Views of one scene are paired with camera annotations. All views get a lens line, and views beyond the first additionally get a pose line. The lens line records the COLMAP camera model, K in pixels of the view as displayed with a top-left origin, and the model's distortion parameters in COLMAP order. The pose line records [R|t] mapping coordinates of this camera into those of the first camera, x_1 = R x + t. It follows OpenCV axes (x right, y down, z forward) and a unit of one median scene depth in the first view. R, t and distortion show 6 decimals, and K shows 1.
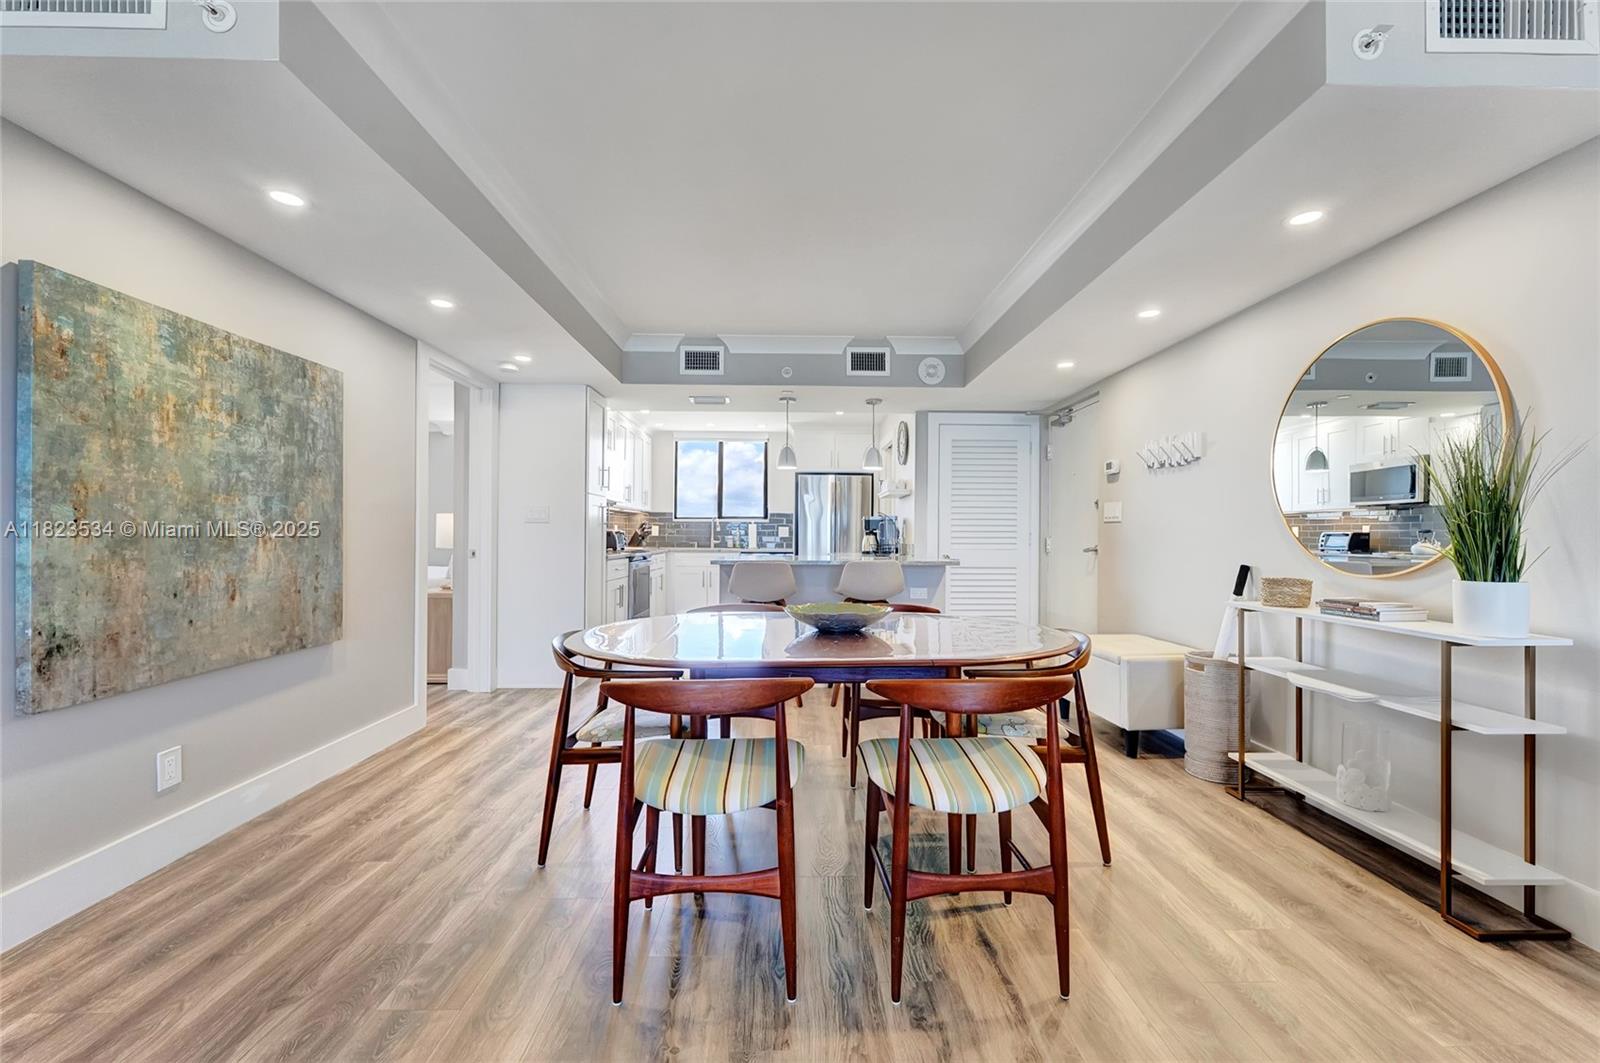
lens RADIAL K [[645.8, 0, 793.0], [0, 645.8, 537.4], [0, 0, 1]] dist [0.001686, 0.000091]
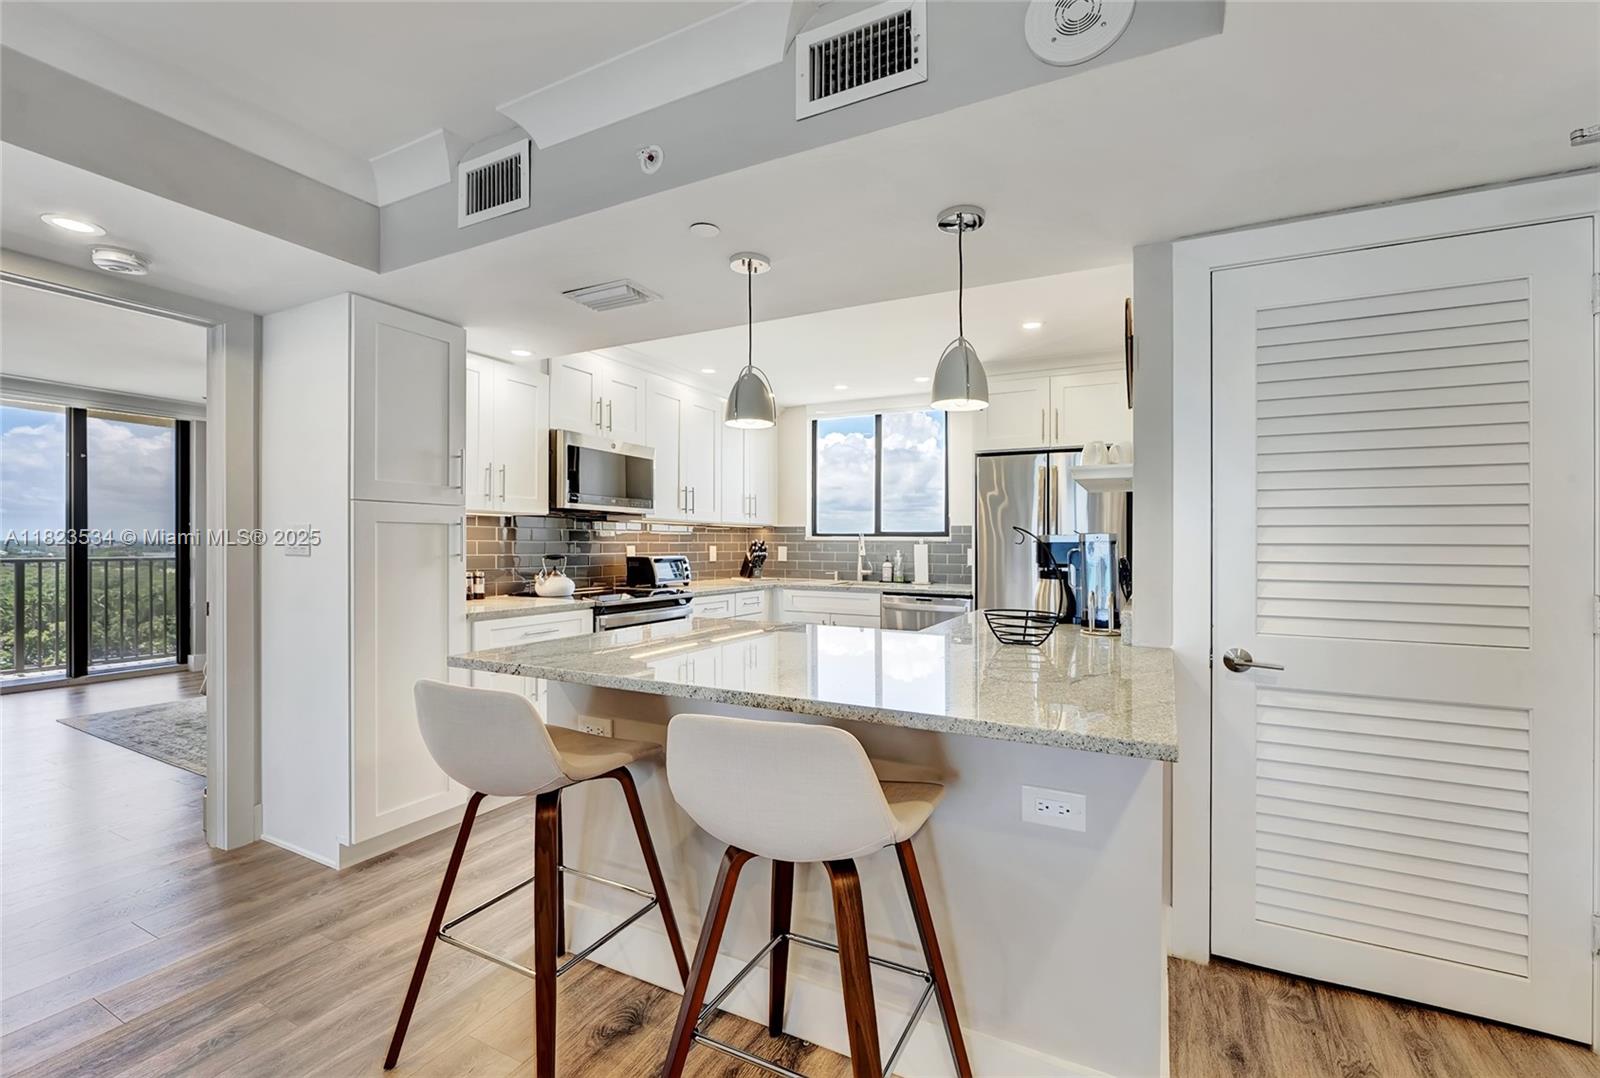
lens RADIAL K [[669.3, 0, 792.7], [0, 669.3, 545.5], [0, 0, 1]] dist [0.024995, 0.000137]
pose [[0.877151, 0.003415, -0.480203, 0.281039], [-0.003961, 0.999992, -0.000123, -0.038383], [0.480199, 0.002010, 0.877157, 0.788747]]
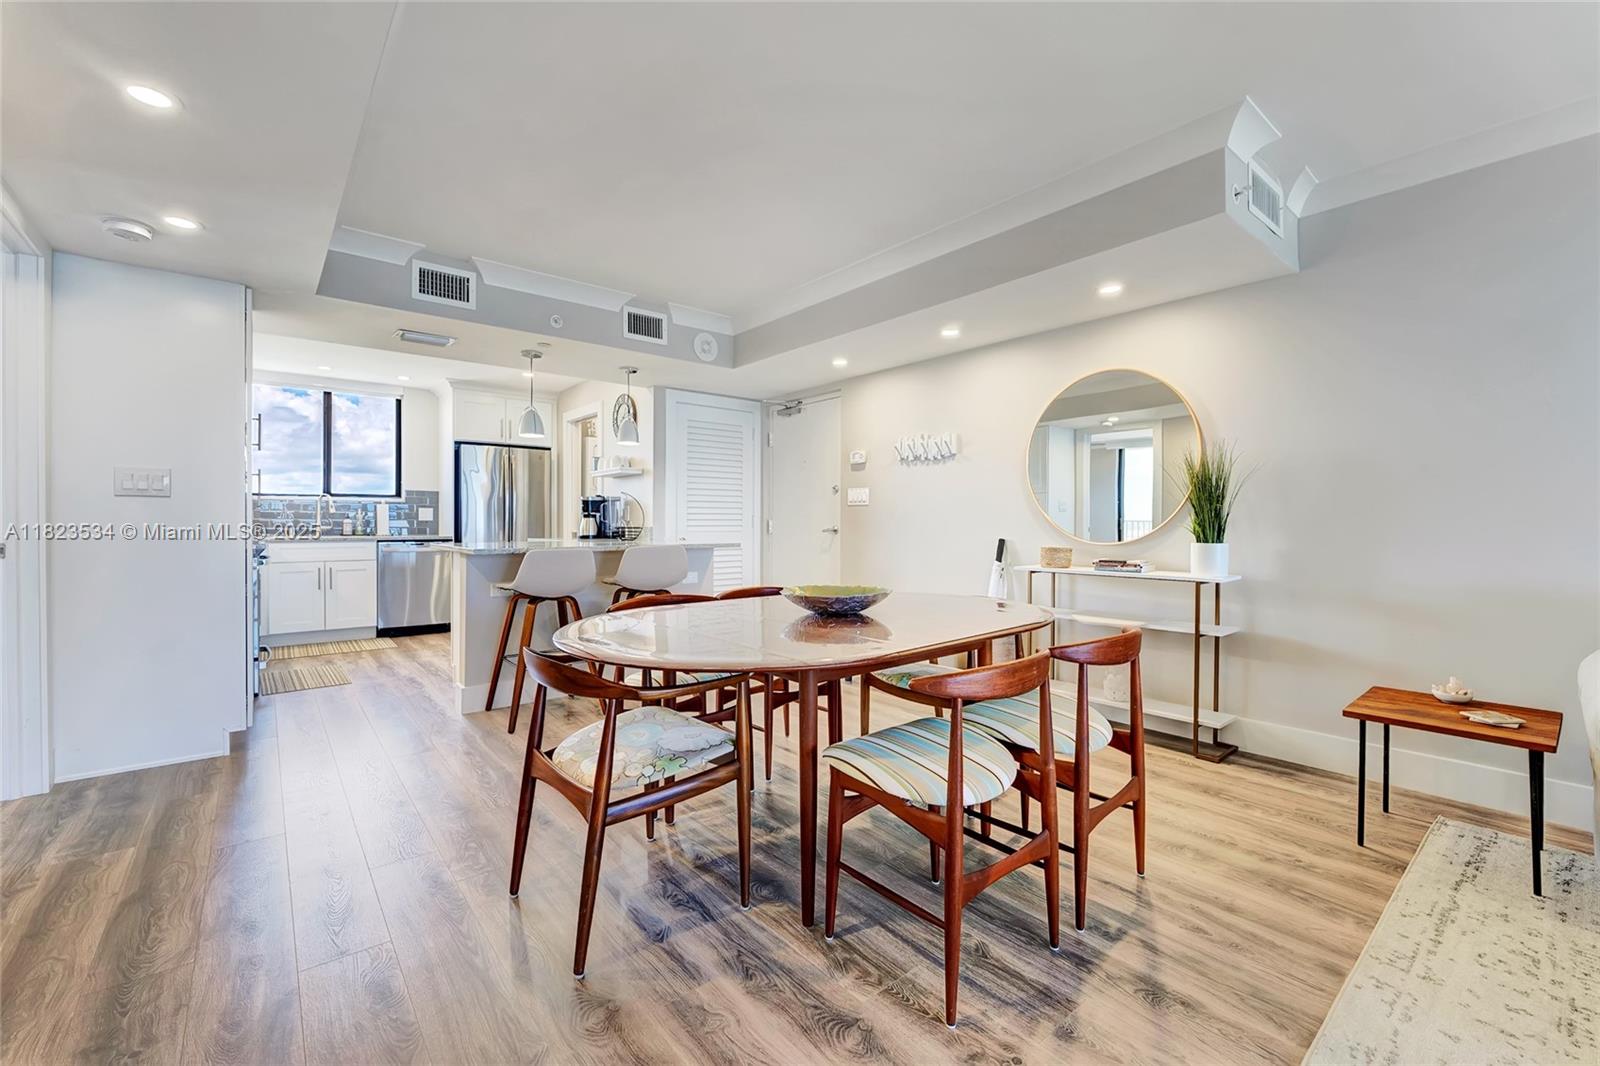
lens RADIAL K [[661.9, 0, 799.5], [0, 661.9, 532.5], [0, 0, 1]] dist [0.000174, 0.000111]
pose [[0.784554, -0.014103, 0.619900, -0.335747], [0.004055, 0.999837, 0.017616, 0.003546], [-0.620047, -0.011307, 0.784483, 0.149519]]
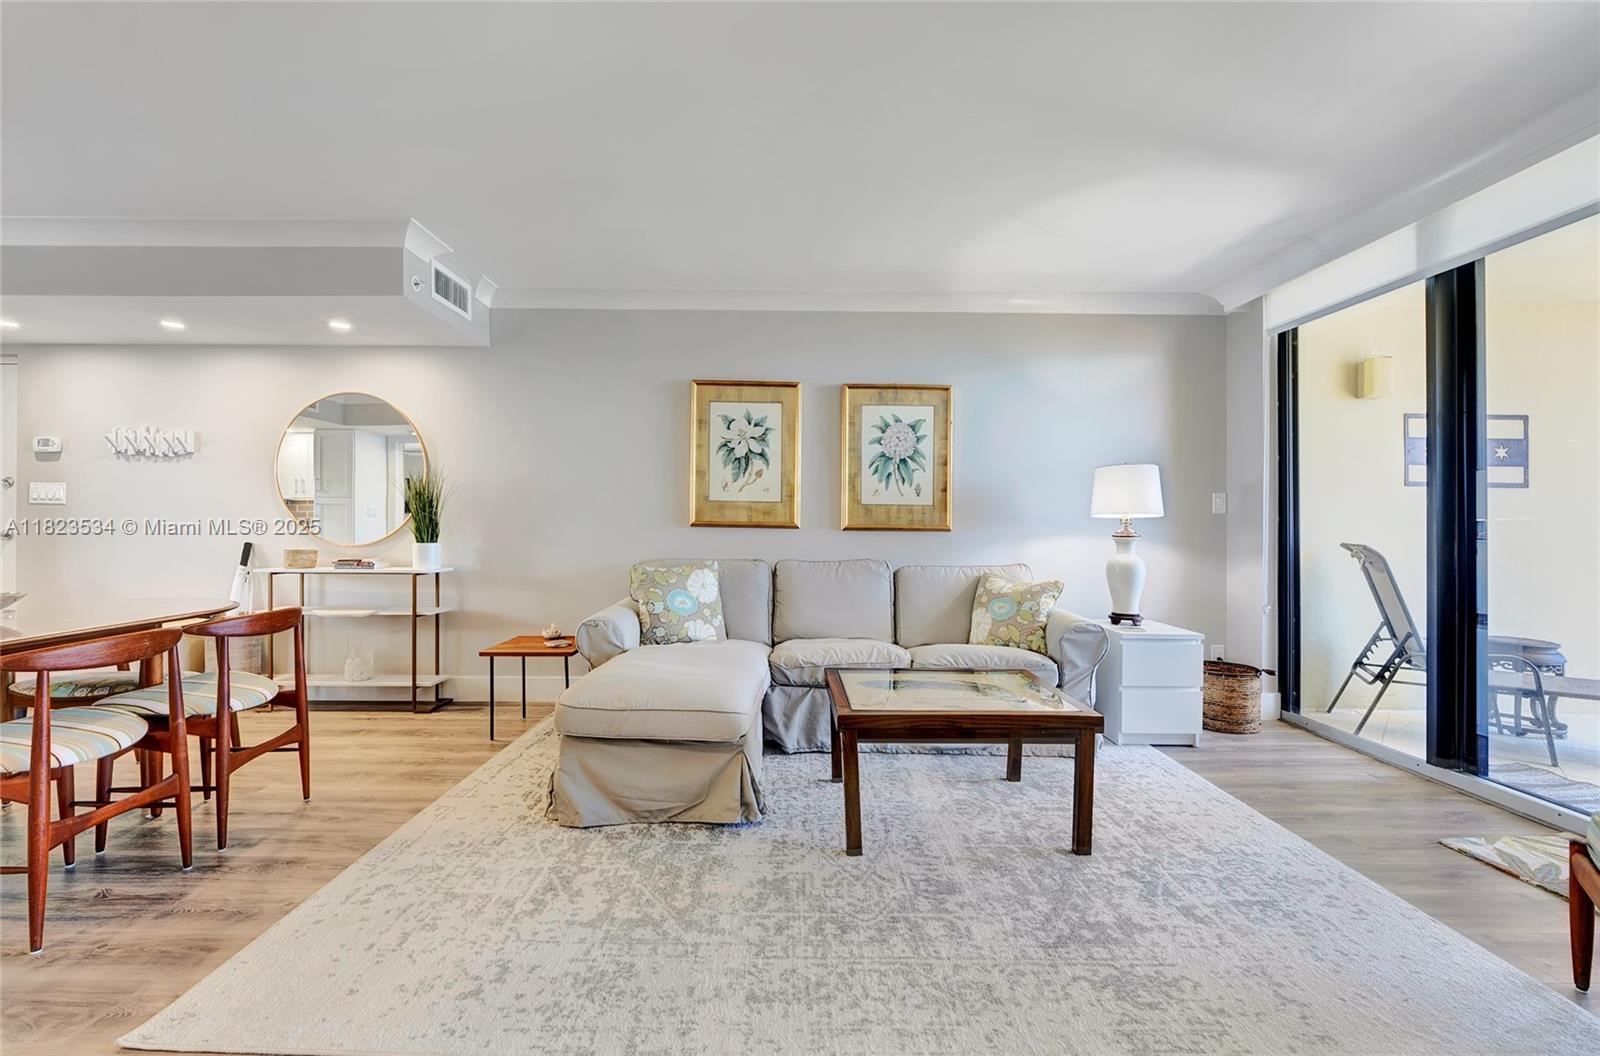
lens RADIAL K [[662.0, 0, 792.1], [0, 662.0, 531.8], [0, 0, 1]] dist [-0.007602, 0.000379]
pose [[0.022787, -0.006395, 0.999720, -0.447679], [-0.004312, 0.999970, 0.006494, 0.005906], [-0.999731, -0.004458, 0.022759, -0.094939]]
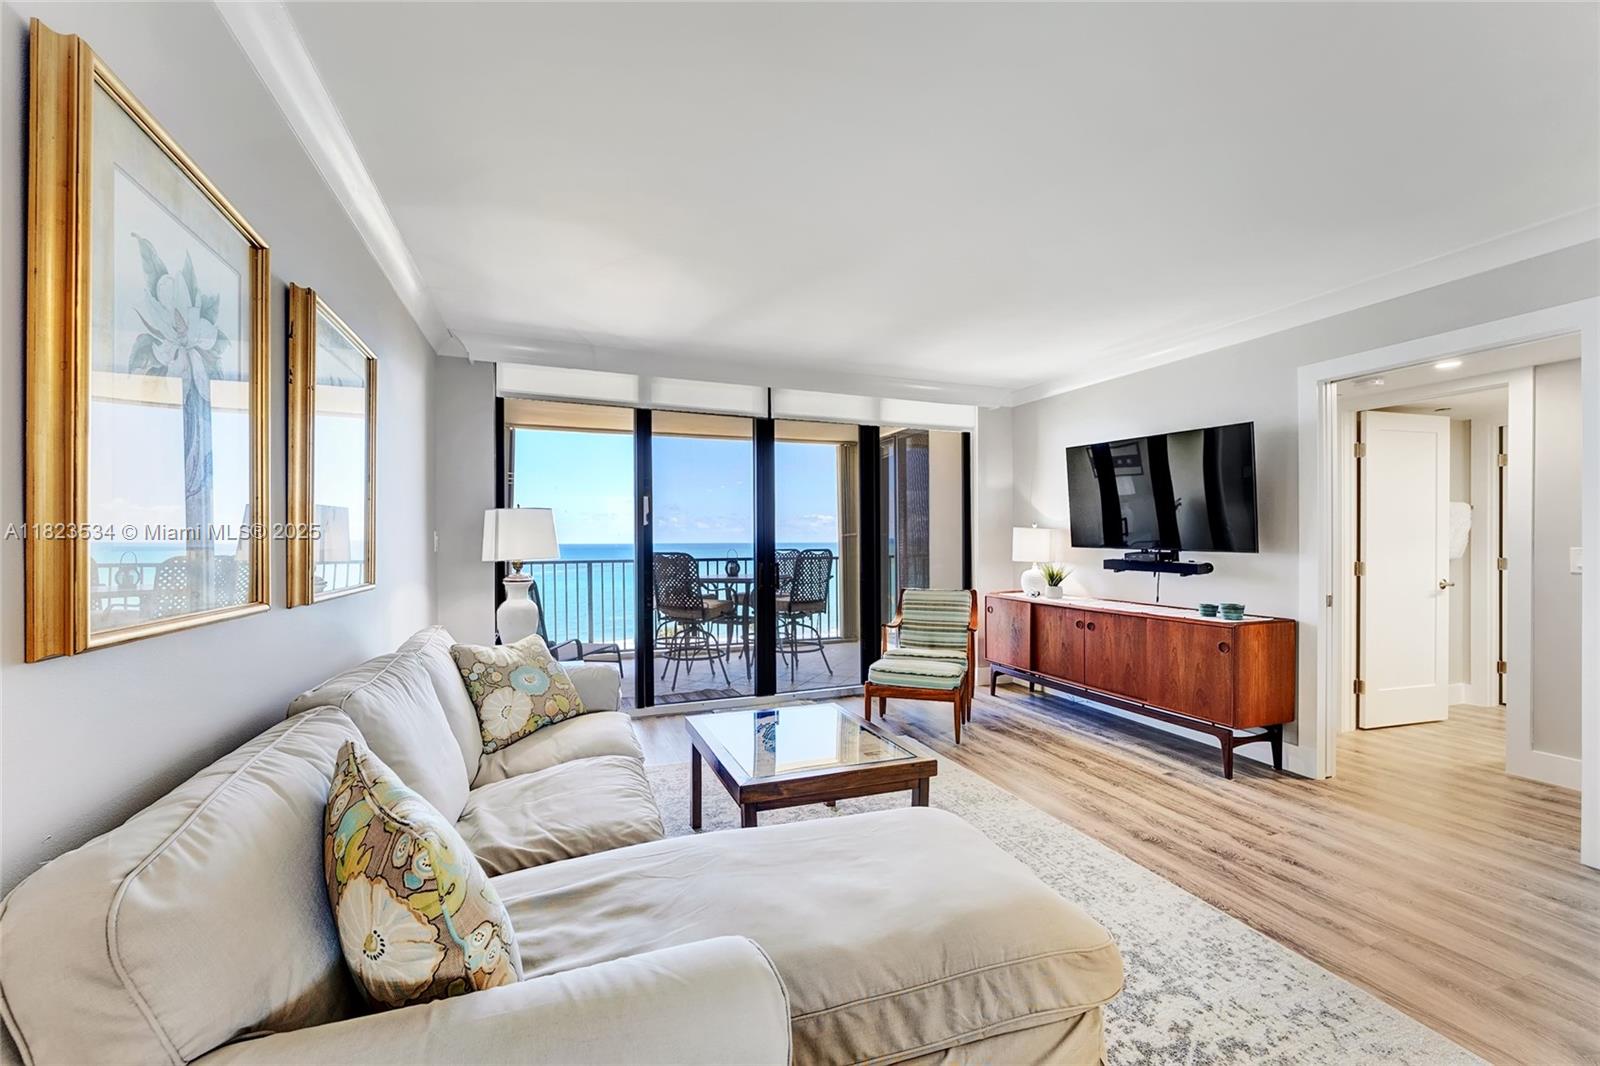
lens RADIAL K [[662.6, 0, 780.7], [0, 662.6, 532.1], [0, 0, 1]] dist [-0.000745, -0.000098]
pose [[-0.945087, -0.003468, -0.326800, 0.356891], [-0.001005, 0.999970, -0.007706, -0.036890], [0.326817, -0.006955, -0.945062, 0.361734]]
